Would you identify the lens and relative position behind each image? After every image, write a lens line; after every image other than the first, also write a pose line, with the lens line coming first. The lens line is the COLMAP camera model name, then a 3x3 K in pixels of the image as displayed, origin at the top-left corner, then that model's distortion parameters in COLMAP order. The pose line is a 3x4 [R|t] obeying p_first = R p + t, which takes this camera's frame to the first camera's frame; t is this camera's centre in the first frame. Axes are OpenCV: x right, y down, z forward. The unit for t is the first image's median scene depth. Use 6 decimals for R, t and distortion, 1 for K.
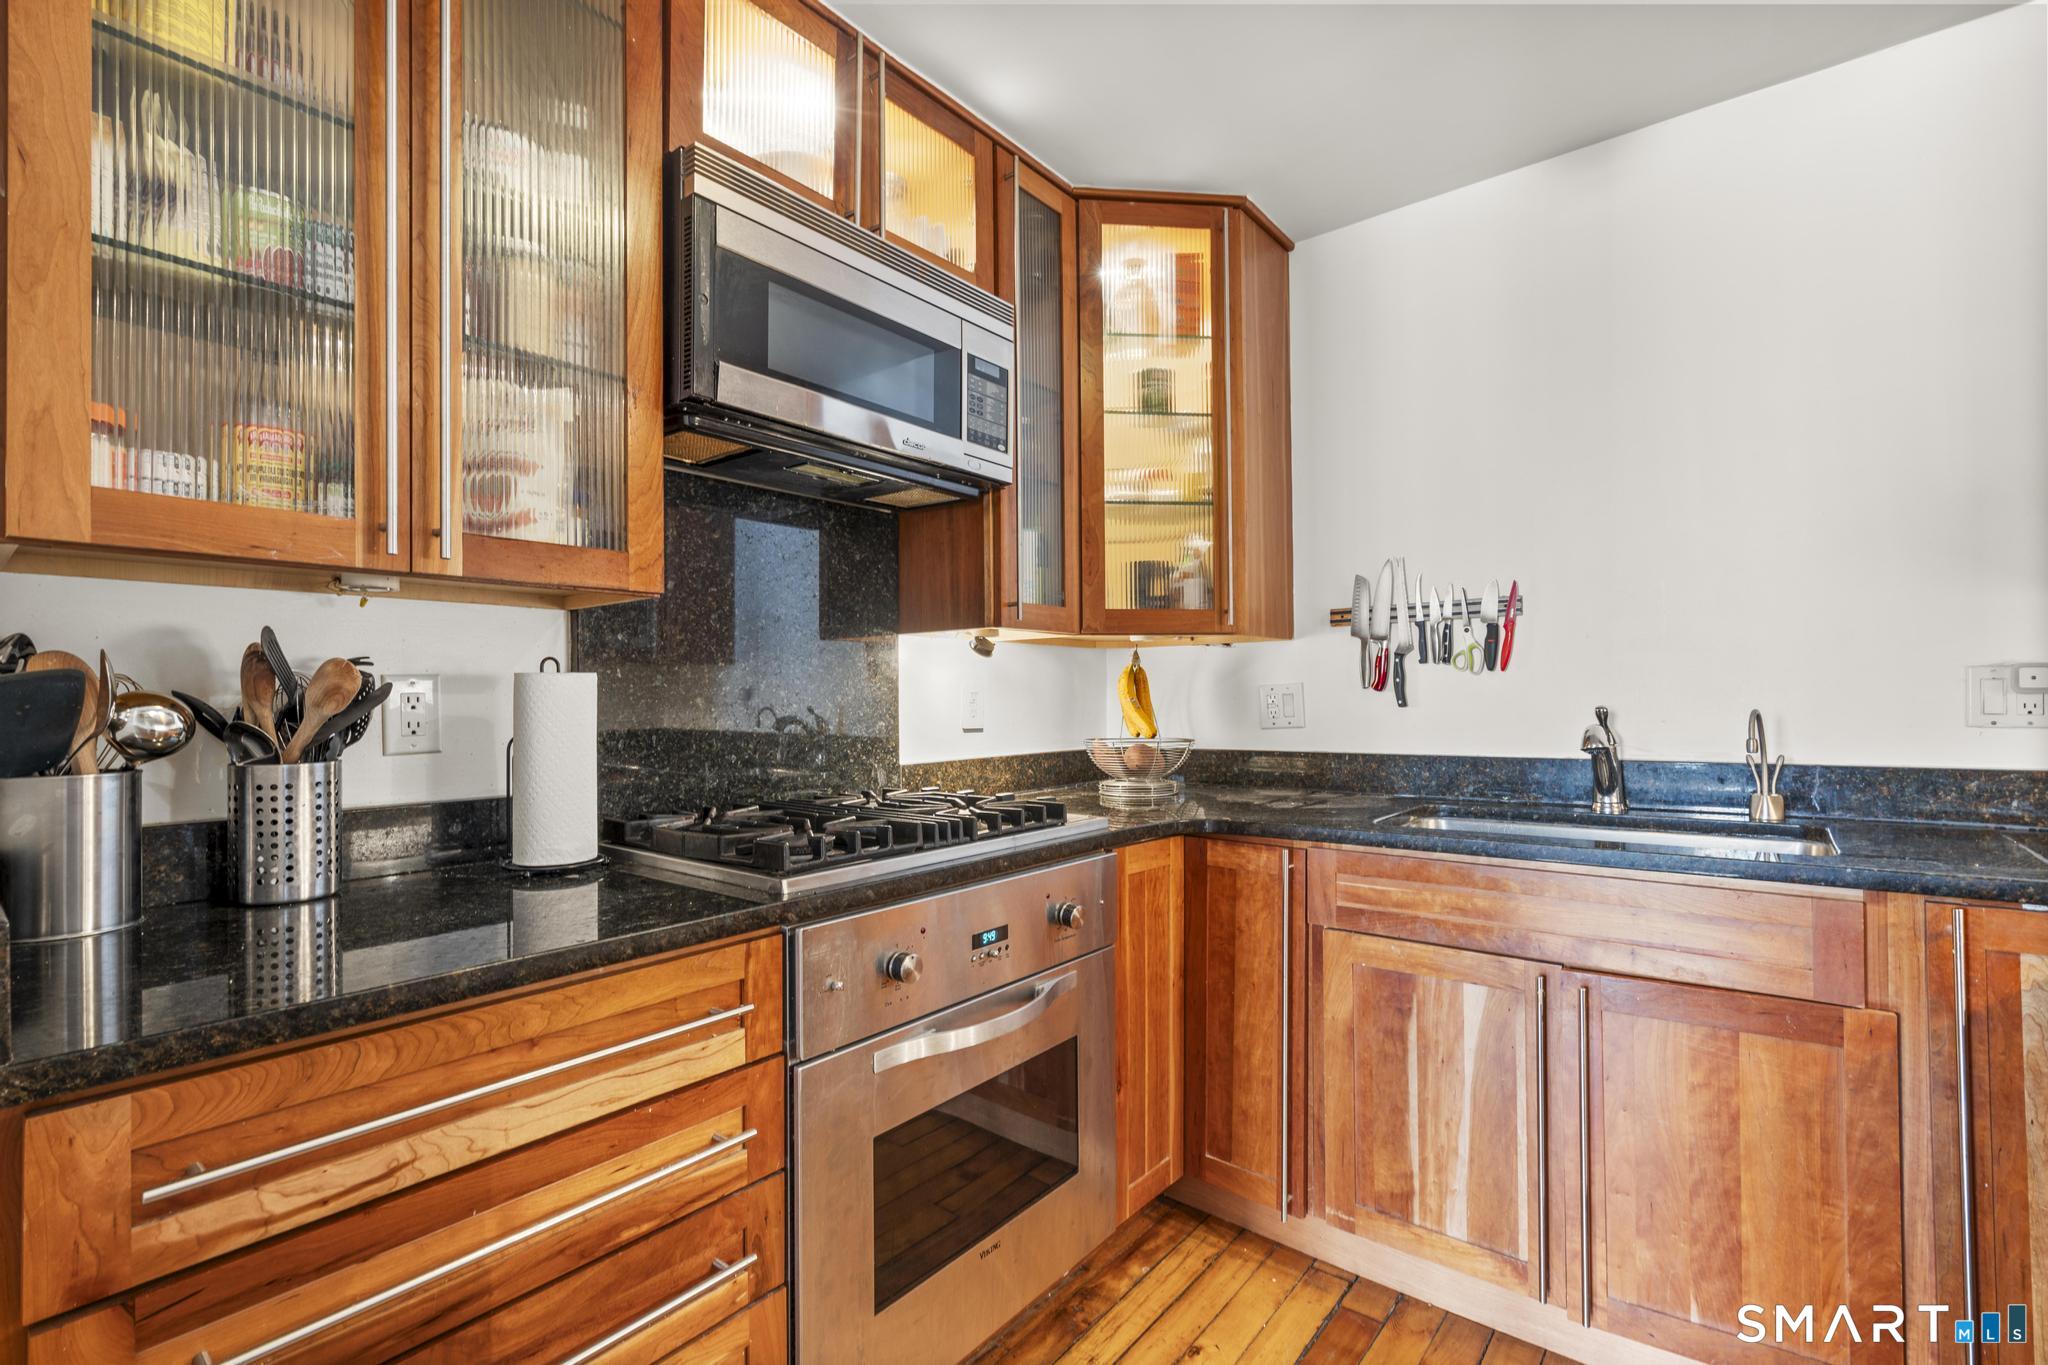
lens RADIAL K [[915.4, 0, 1025.5], [0, 915.4, 690.6], [0, 0, 1]] dist [-0.009127, 0.004132]
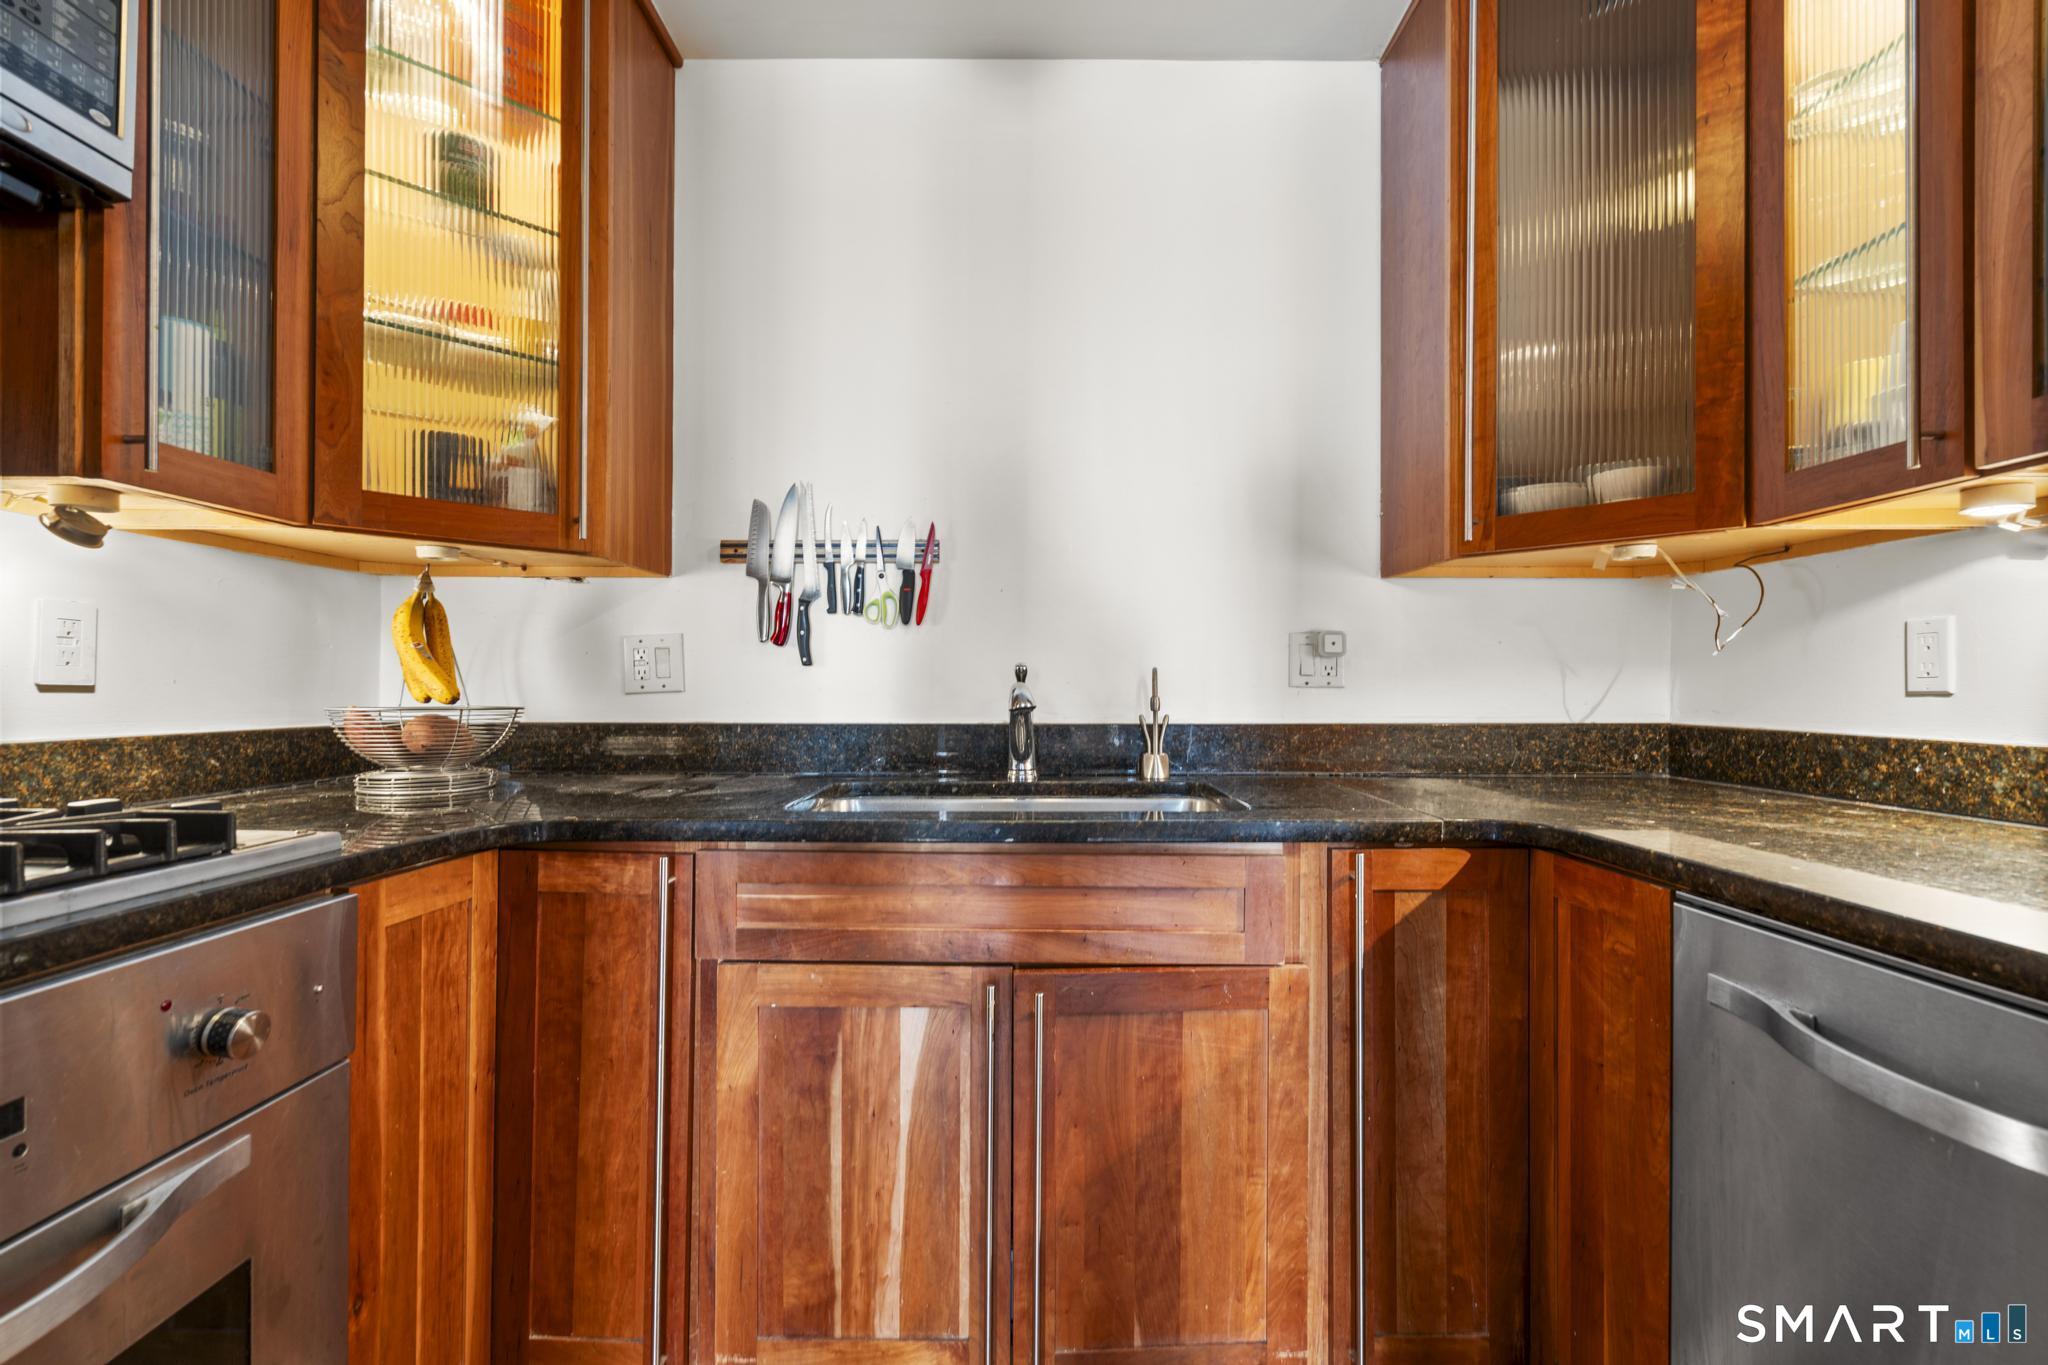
lens RADIAL K [[915.4, 0, 1018.7], [0, 915.4, 686.7], [0, 0, 1]] dist [-0.009127, 0.004132]
pose [[0.784821, 0.013319, 0.619579, 0.065186], [-0.017240, 0.999851, 0.000344, 0.040550], [-0.619483, -0.010951, 0.784934, 0.291096]]
